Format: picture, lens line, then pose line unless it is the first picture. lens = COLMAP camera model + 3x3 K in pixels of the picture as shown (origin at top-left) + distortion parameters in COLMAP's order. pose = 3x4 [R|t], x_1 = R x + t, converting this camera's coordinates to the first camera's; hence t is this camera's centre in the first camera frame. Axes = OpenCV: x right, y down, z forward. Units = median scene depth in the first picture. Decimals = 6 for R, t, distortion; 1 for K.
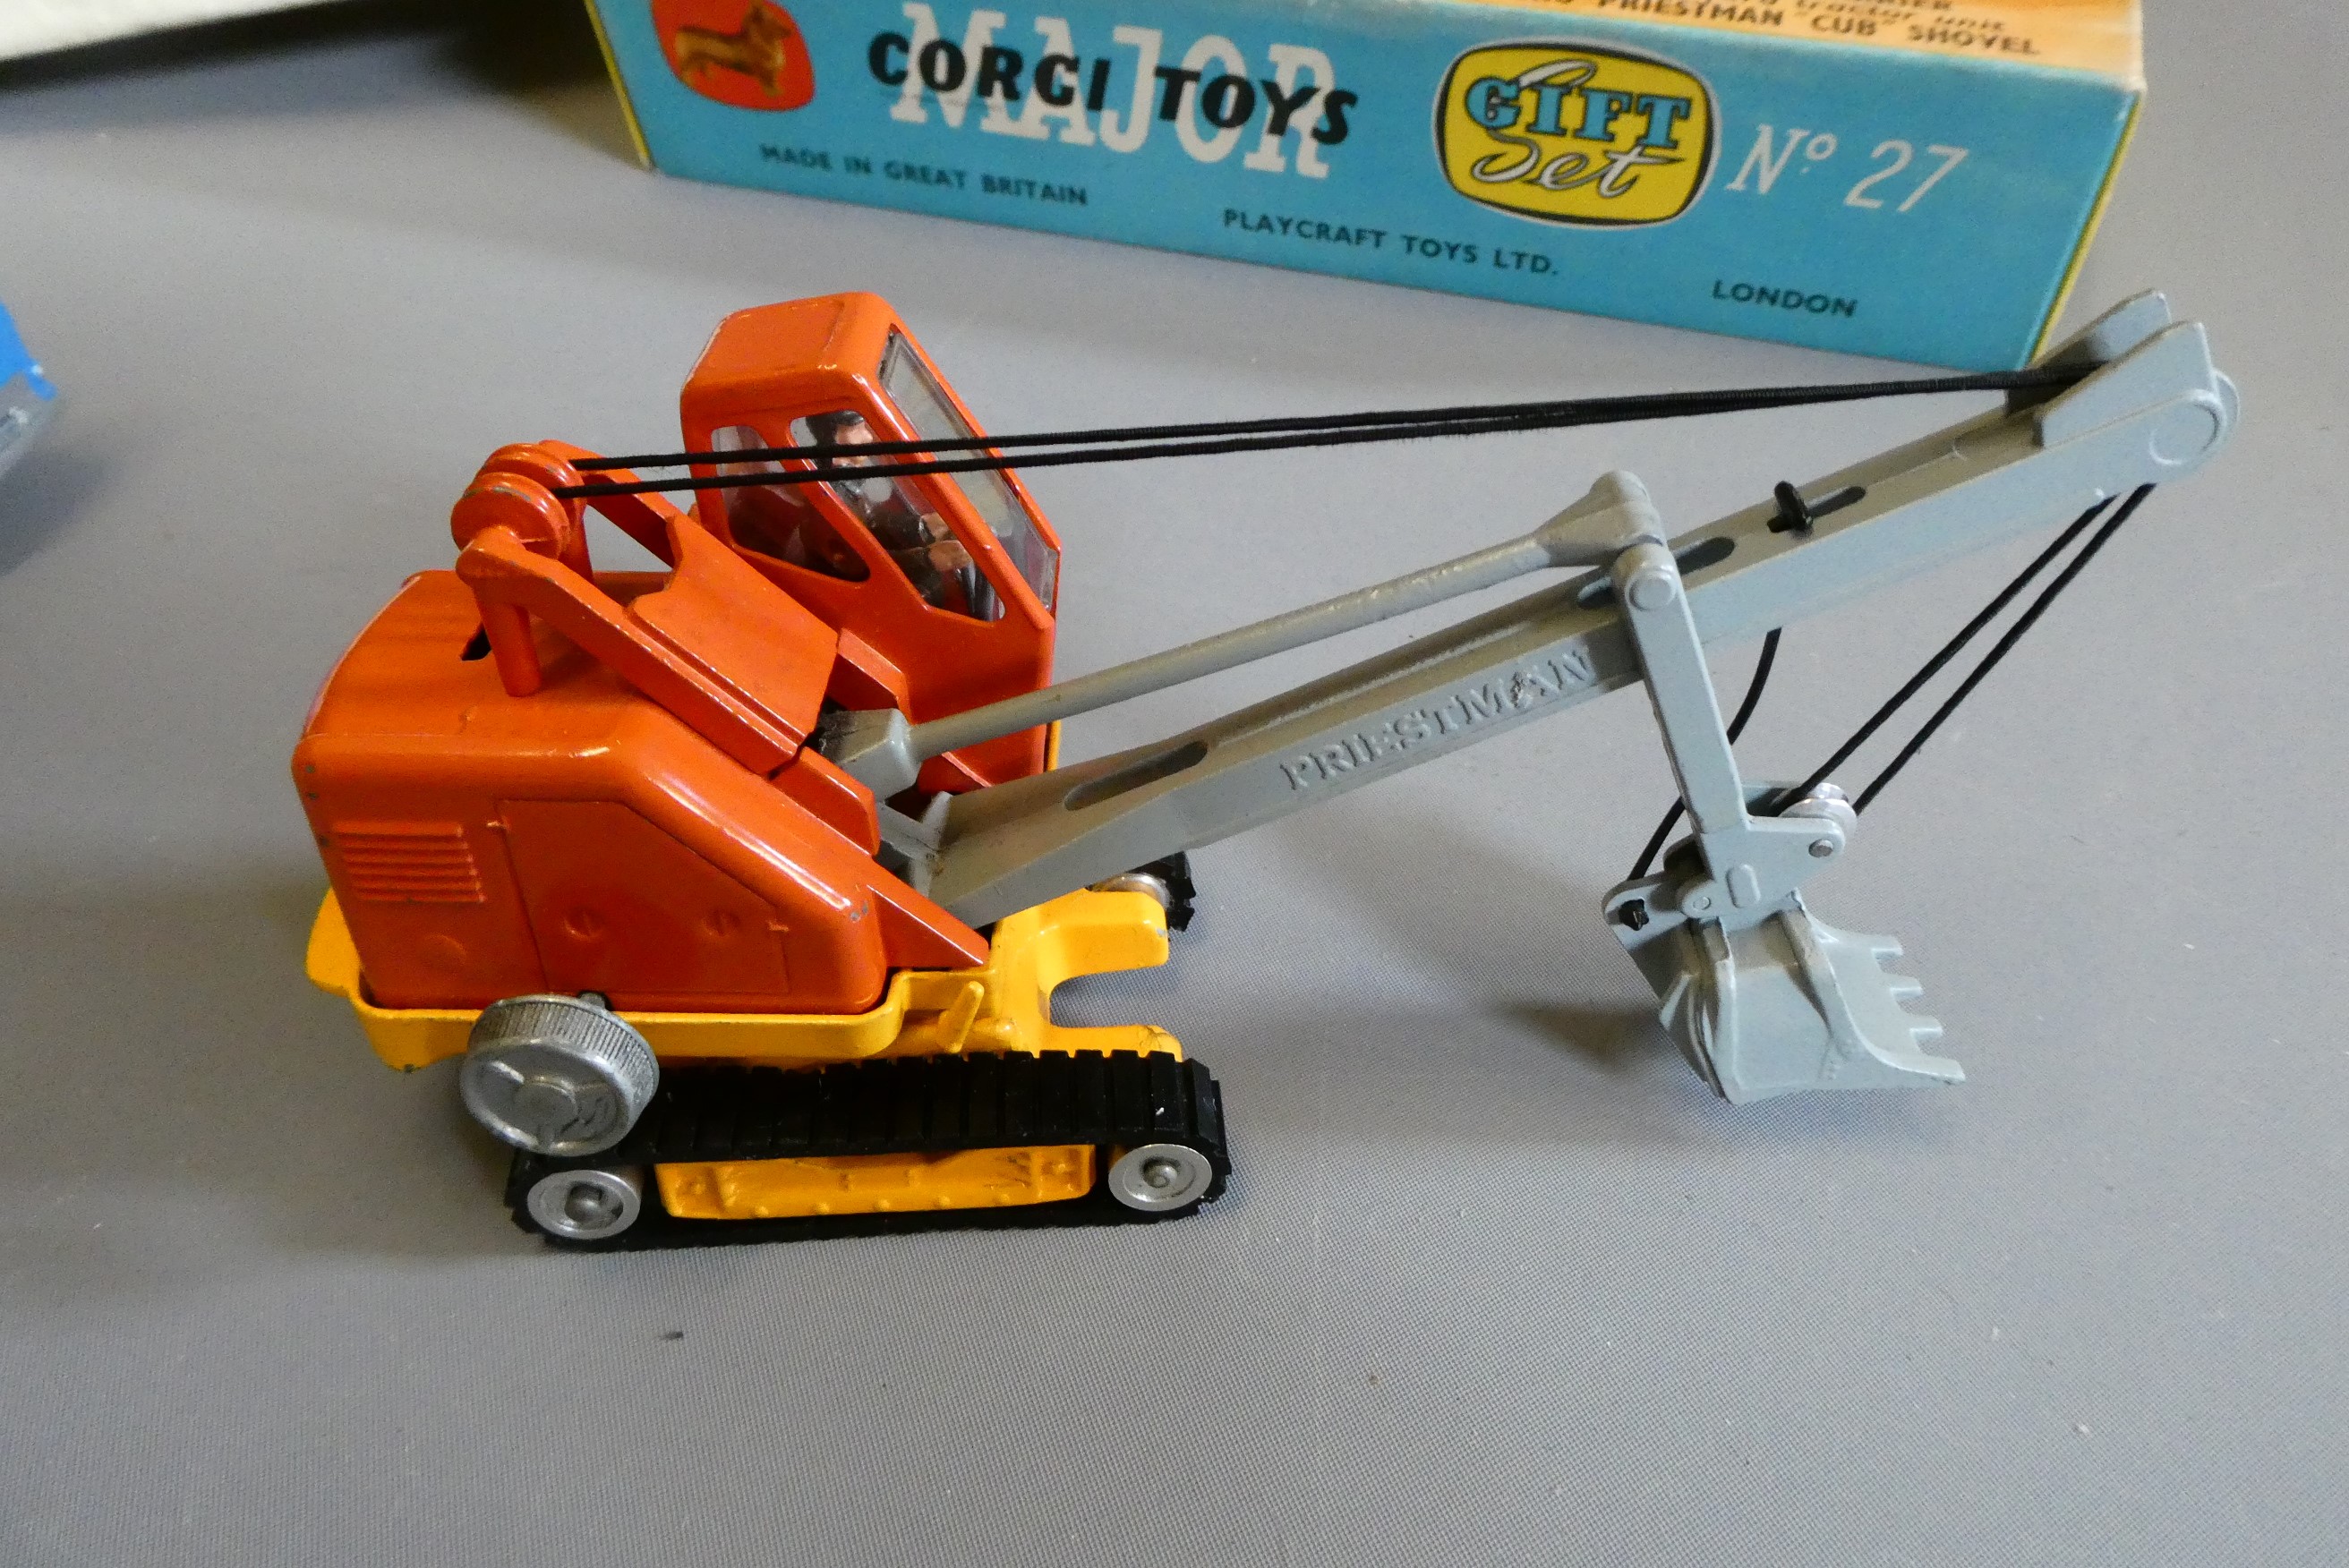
lens RADIAL K [[1718.6, 0, 1174.5], [0, 1718.6, 784.0], [0, 0, 1]] dist [0.022972, -0.022326]
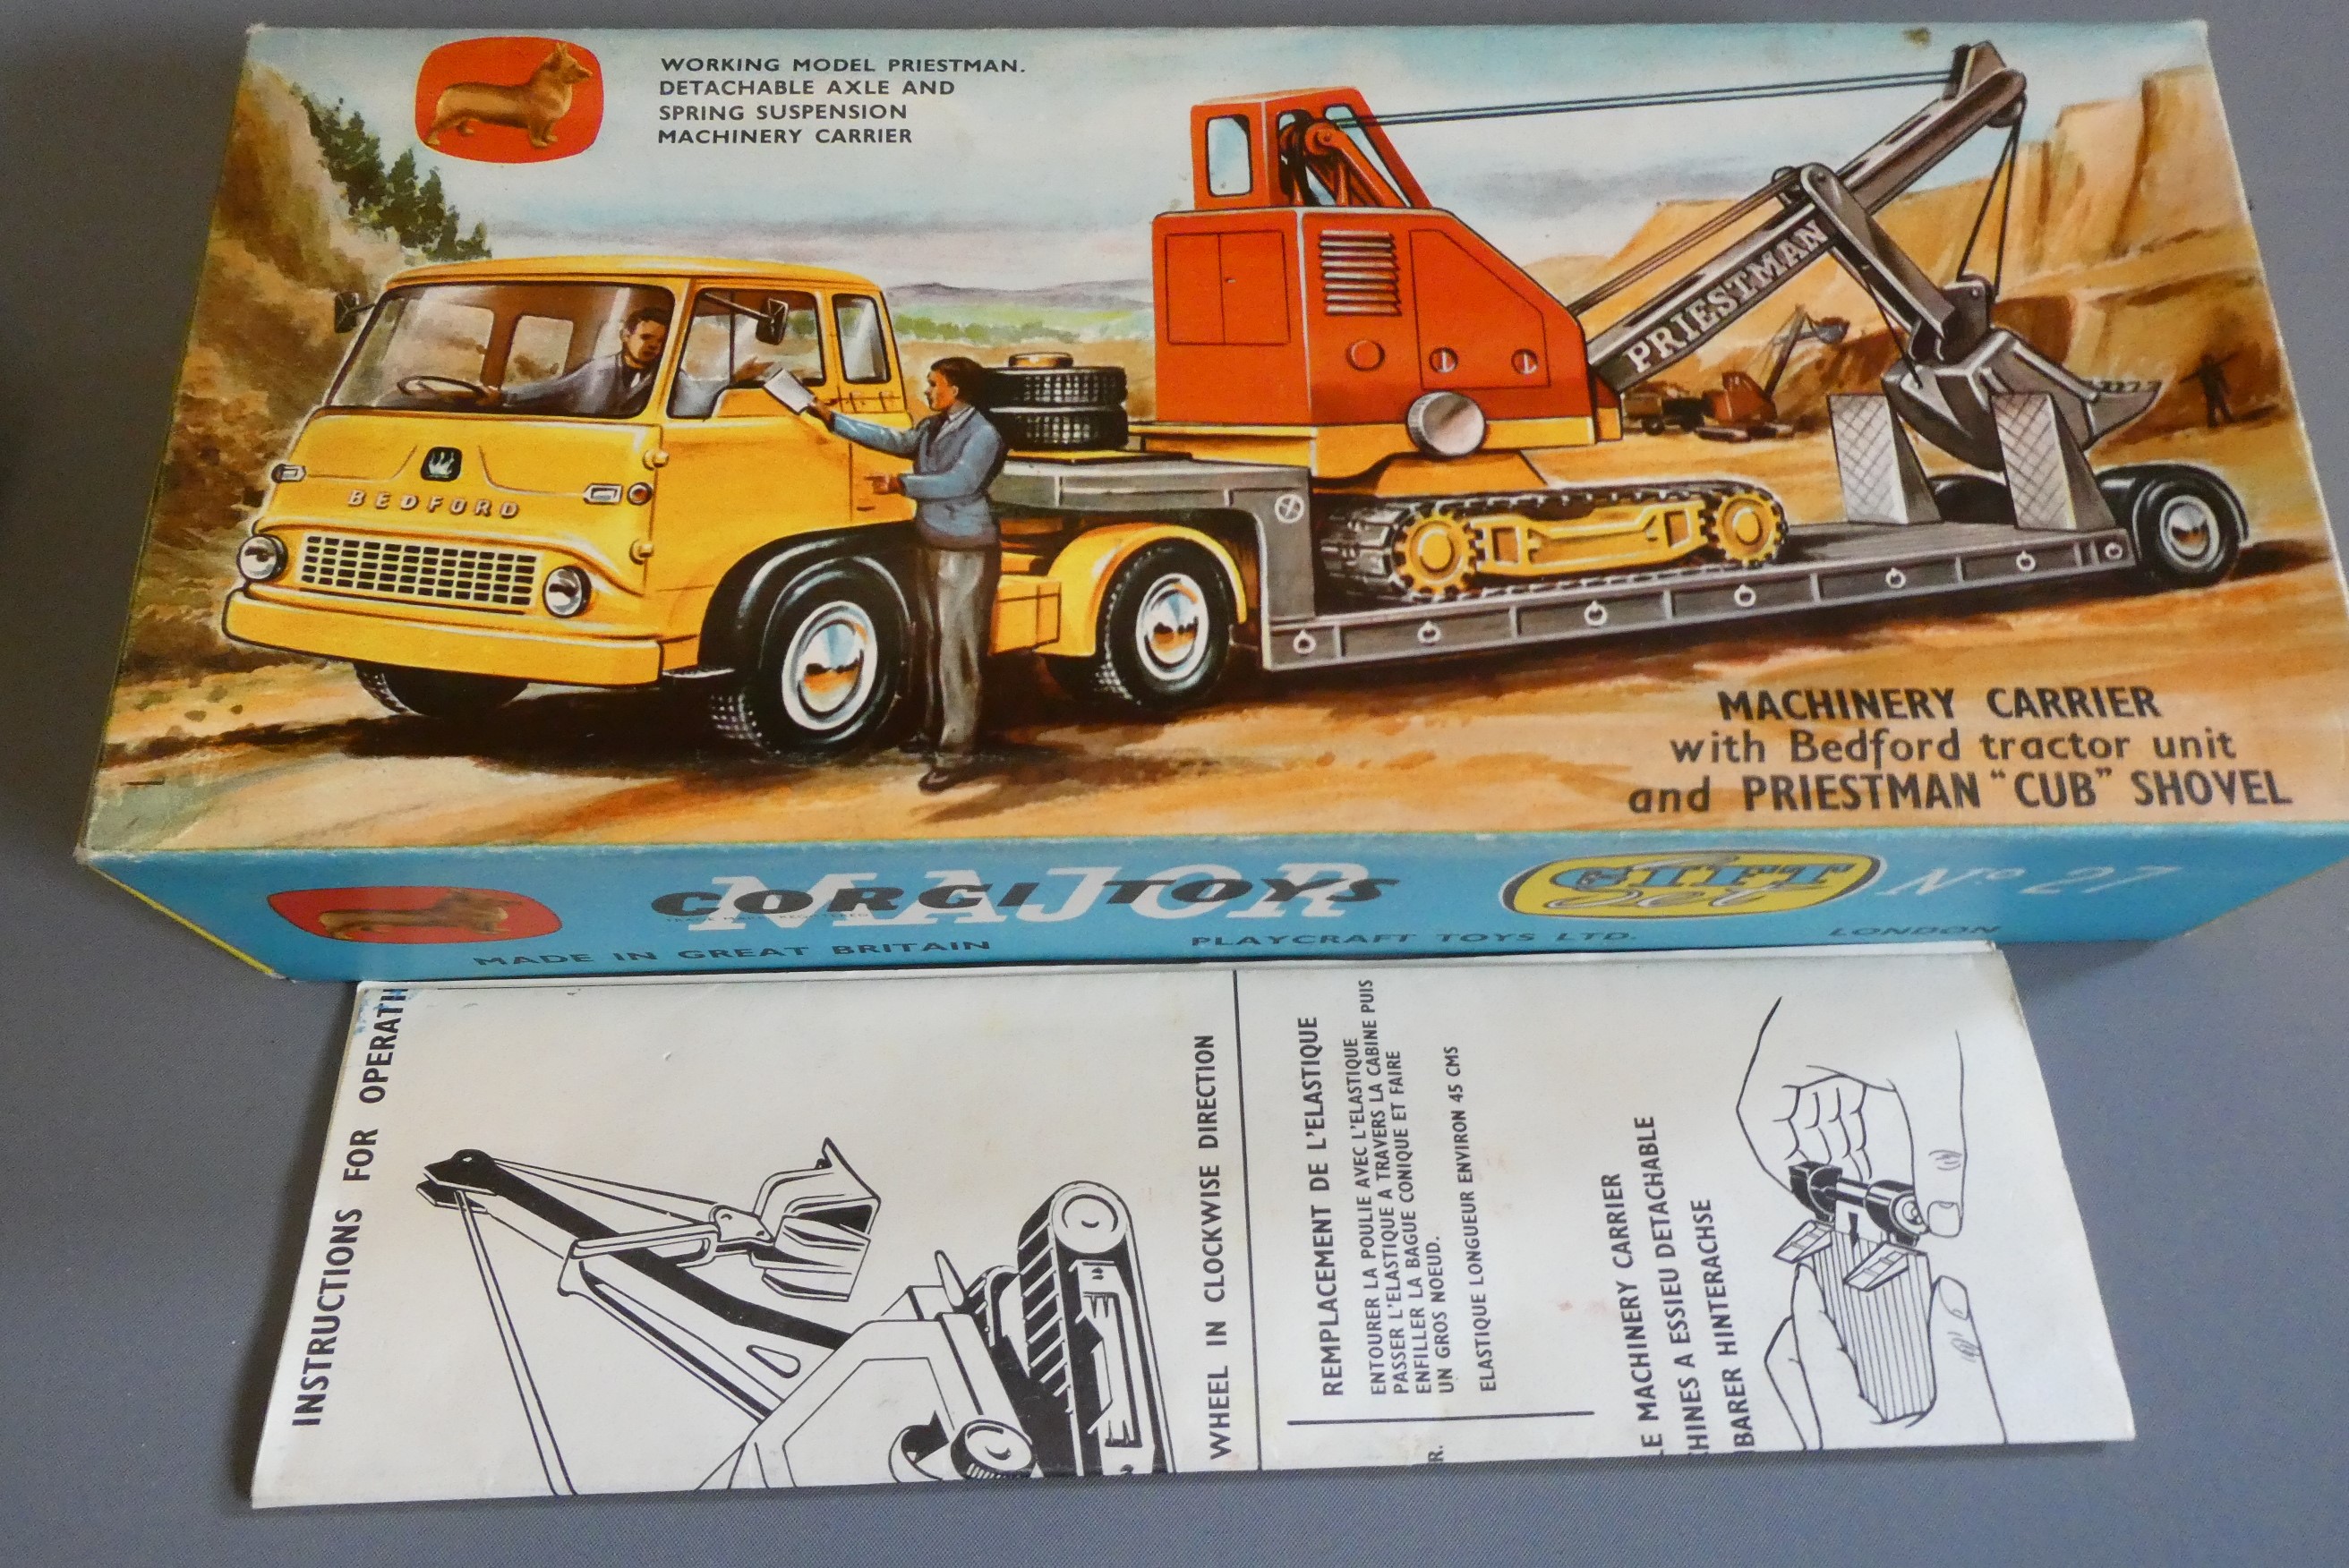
lens RADIAL K [[1793.1, 0, 1174.5], [0, 1793.1, 784.0], [0, 0, 1]] dist [0.004077, 0.003122]
pose [[0.936625, -0.289670, 0.197040, -0.120153], [0.213380, 0.917767, 0.334921, -0.705851], [-0.277853, -0.271651, 0.921414, 0.334354]]
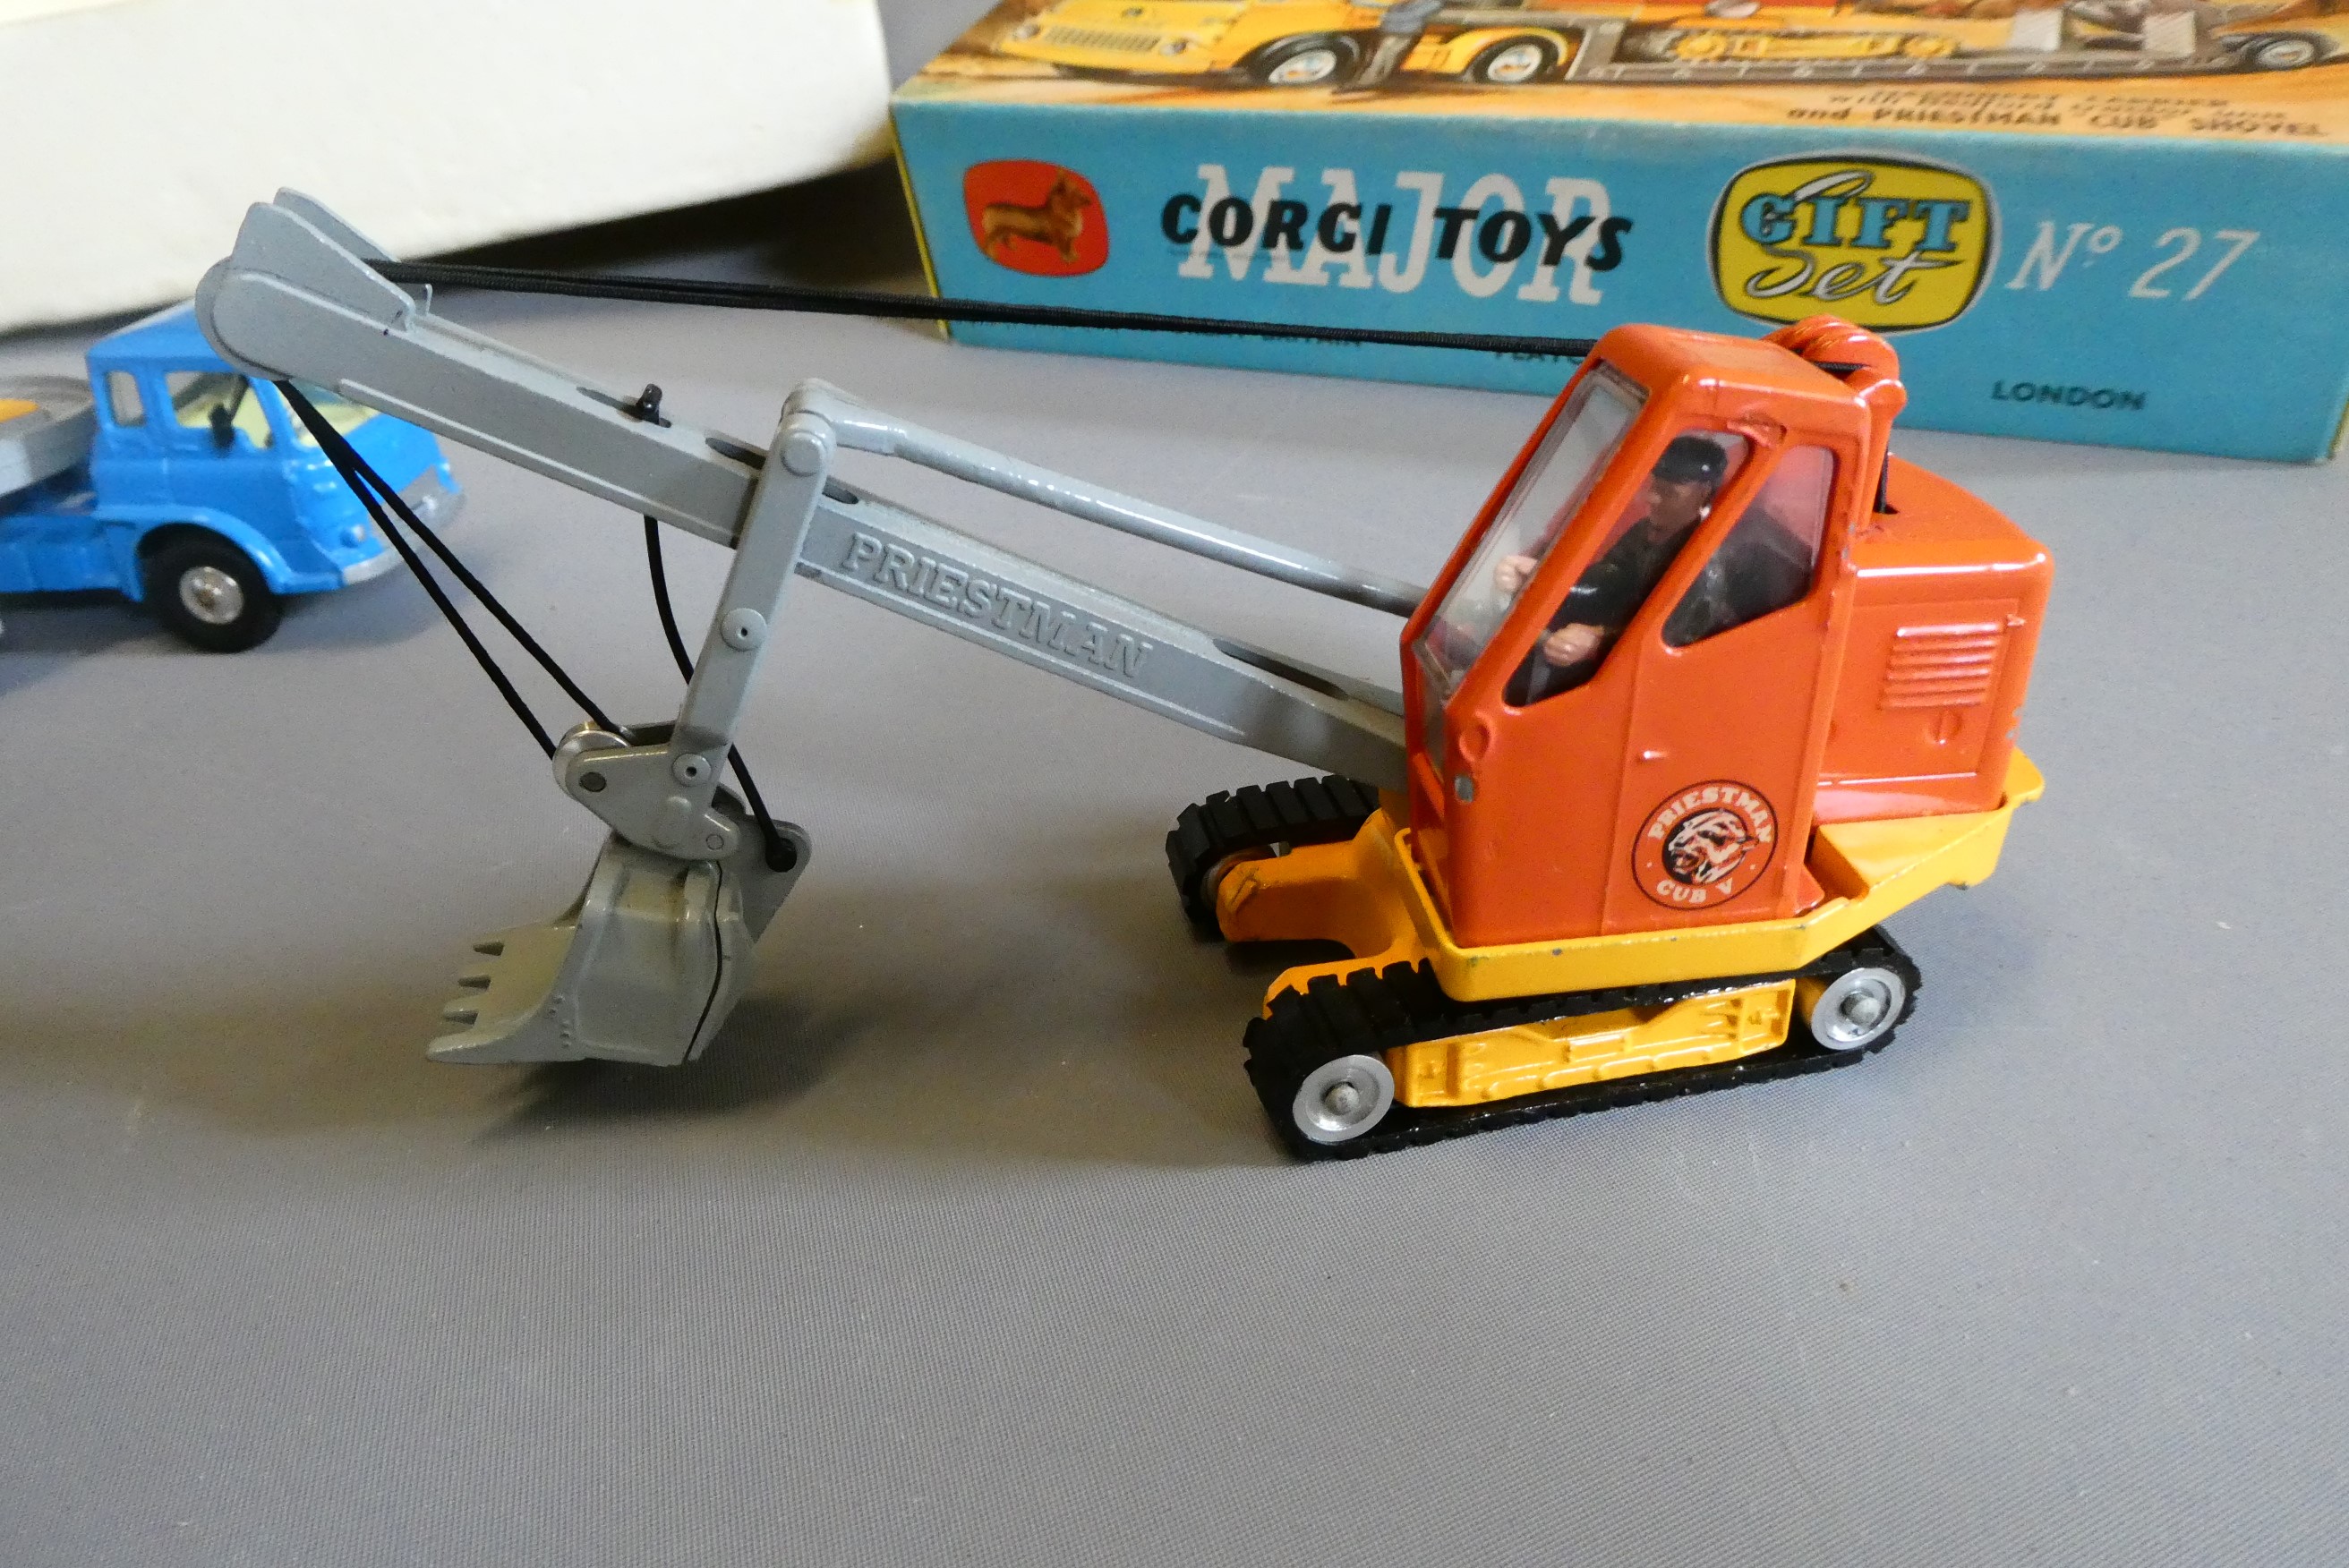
lens RADIAL K [[1718.6, 0, 1174.5], [0, 1718.6, 784.0], [0, 0, 1]] dist [0.022972, -0.022326]
pose [[0.995778, -0.005306, -0.091641, -0.077596], [-0.009704, 0.986650, -0.162565, 0.113950], [0.091280, 0.162768, 0.982433, -0.006824]]
